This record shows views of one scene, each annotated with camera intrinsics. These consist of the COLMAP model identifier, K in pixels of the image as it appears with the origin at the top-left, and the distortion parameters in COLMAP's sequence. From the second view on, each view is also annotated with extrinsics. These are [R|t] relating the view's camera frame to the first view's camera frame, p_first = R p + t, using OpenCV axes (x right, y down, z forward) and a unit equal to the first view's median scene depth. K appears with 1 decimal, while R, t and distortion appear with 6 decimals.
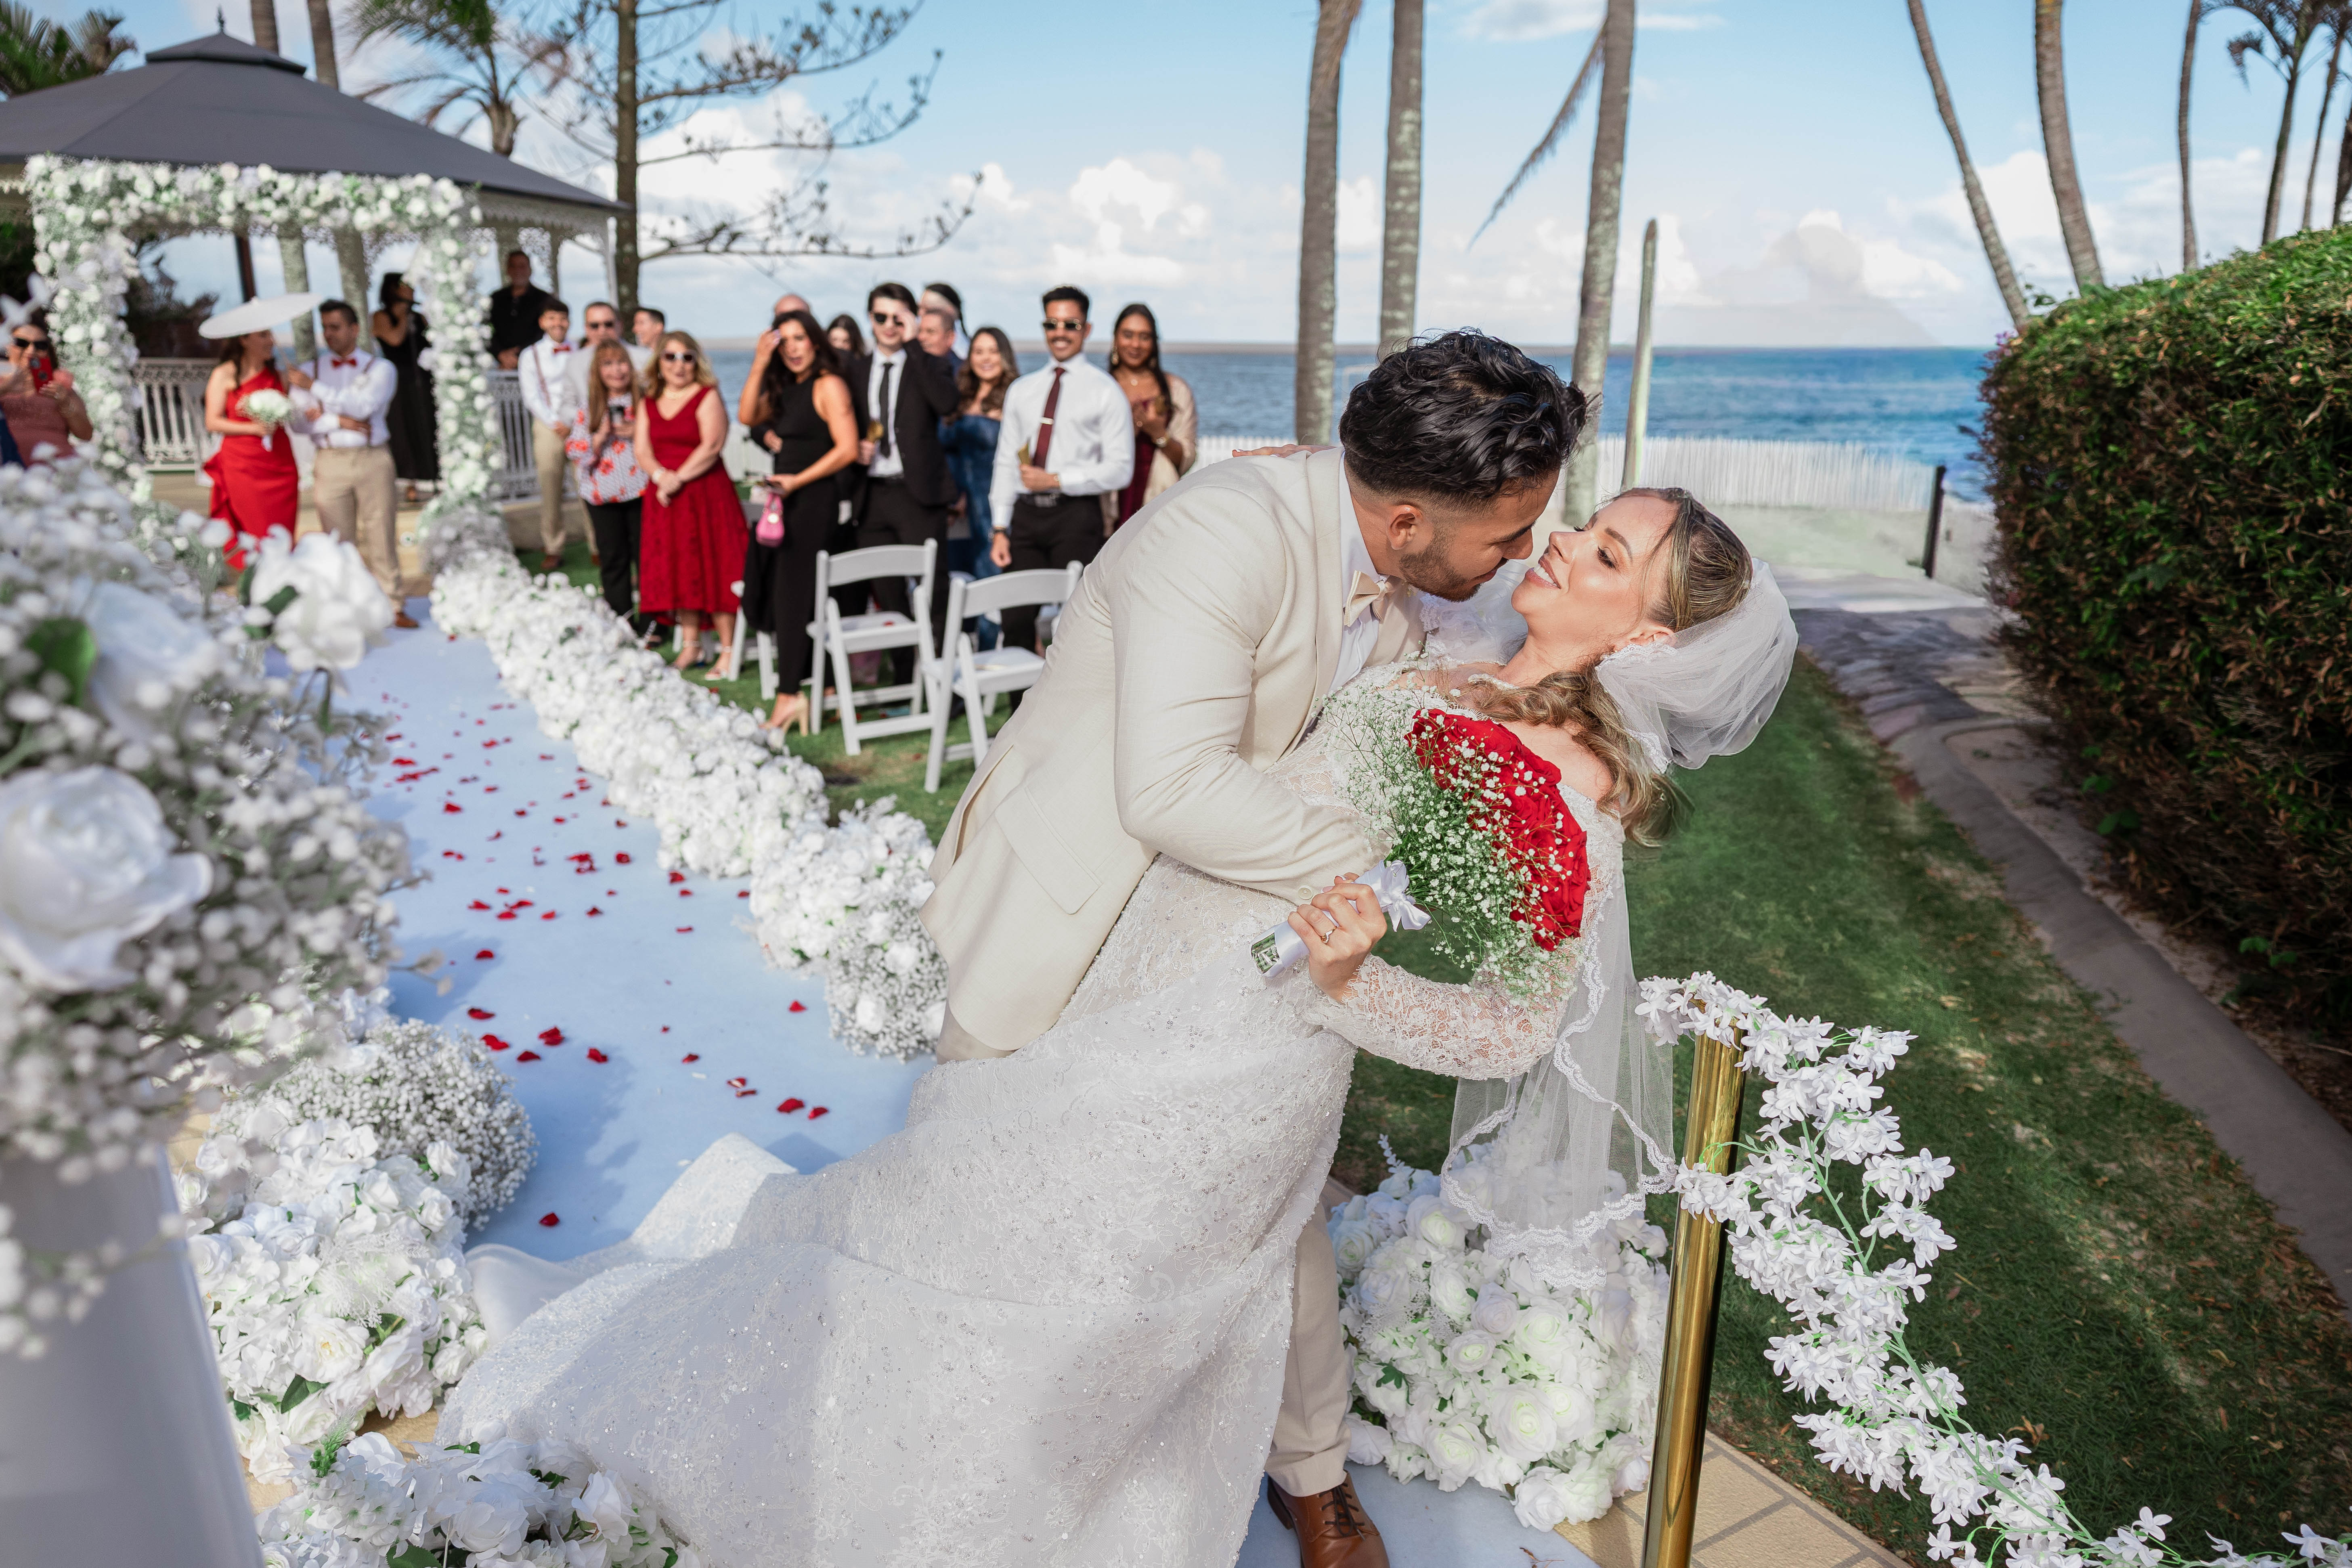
lens RADIAL K [[1643.6, 0, 1158.1], [0, 1643.6, 791.2], [0, 0, 1]] dist [0.023324, 0.008647]
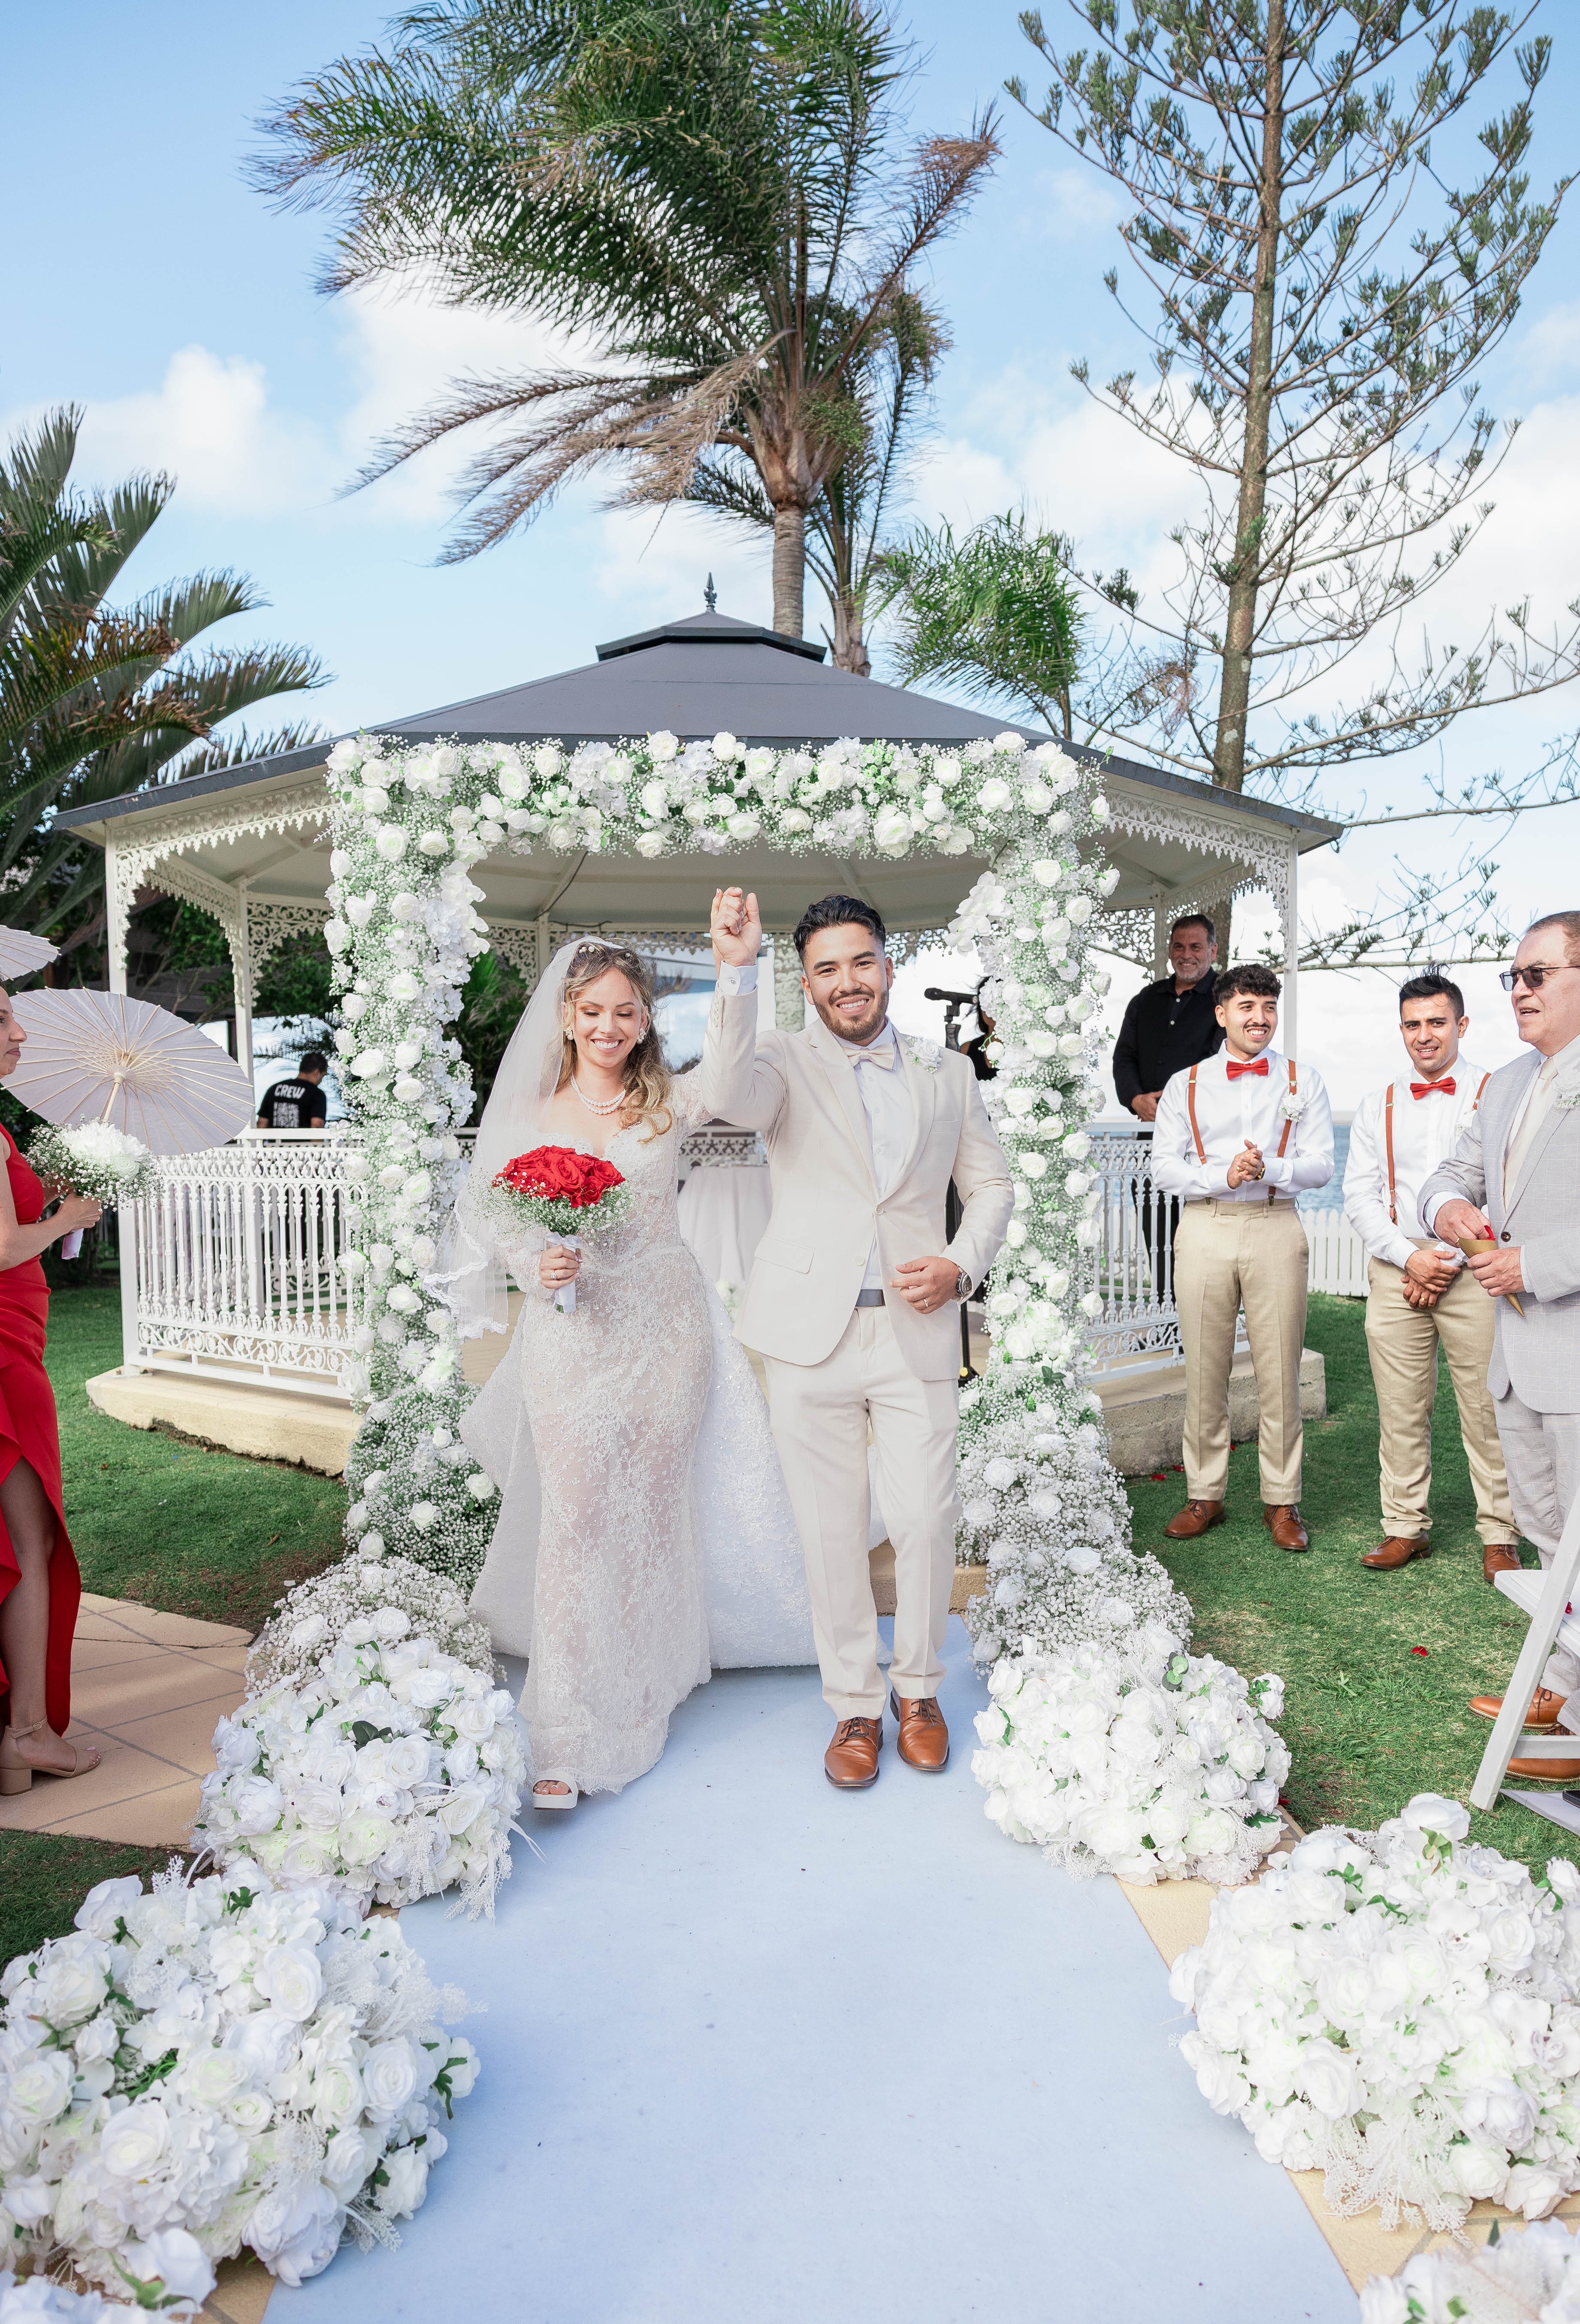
lens RADIAL K [[1827.8, 0, 848.4], [0, 1827.8, 1231.9], [0, 0, 1]] dist [0.001290, 0.006939]
pose [[0.904445, 0.003882, -0.426574, -0.402429], [-0.089726, 0.979321, -0.181329, -0.197288], [0.417048, 0.202277, 0.886090, 0.836889]]
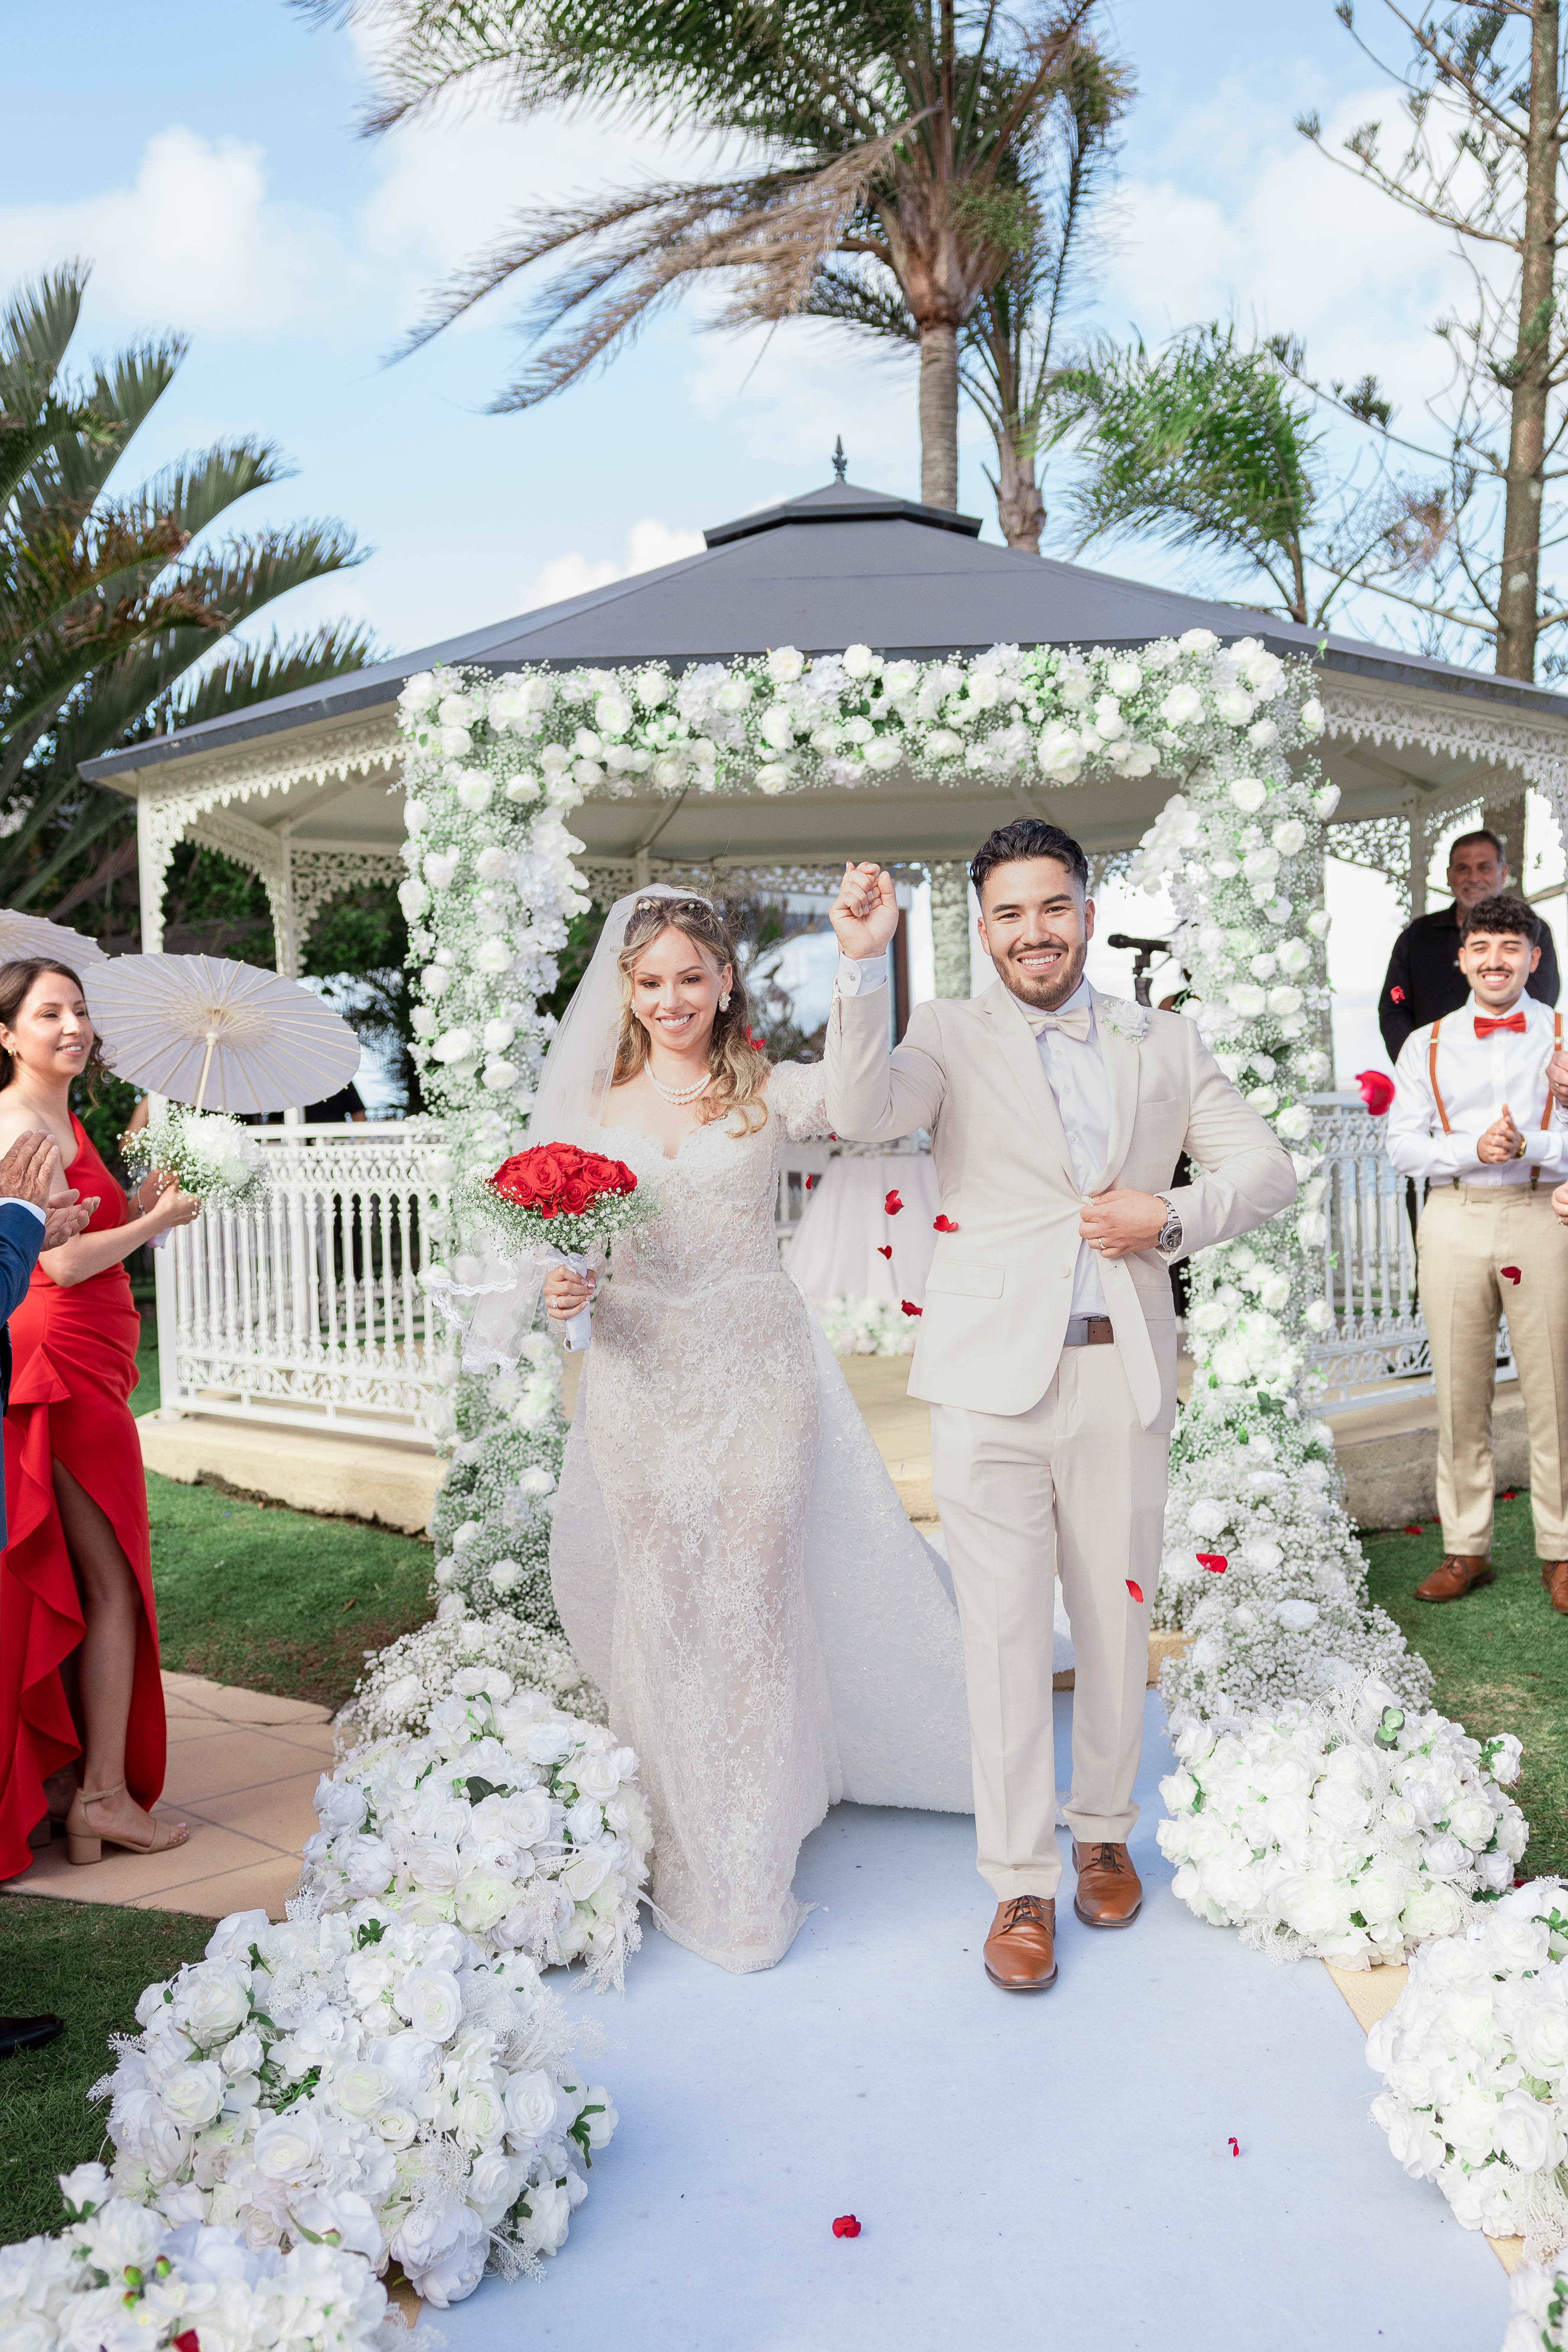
lens RADIAL K [[2435.0, 0, 805.7], [0, 2435.0, 1143.0], [0, 0, 1]] dist [0.015219, 0.010714]
pose [[0.858557, -0.032555, -0.511684, -0.351935], [-0.089264, 0.973250, -0.211698, -0.178141], [0.504889, 0.227430, 0.832684, 0.755727]]
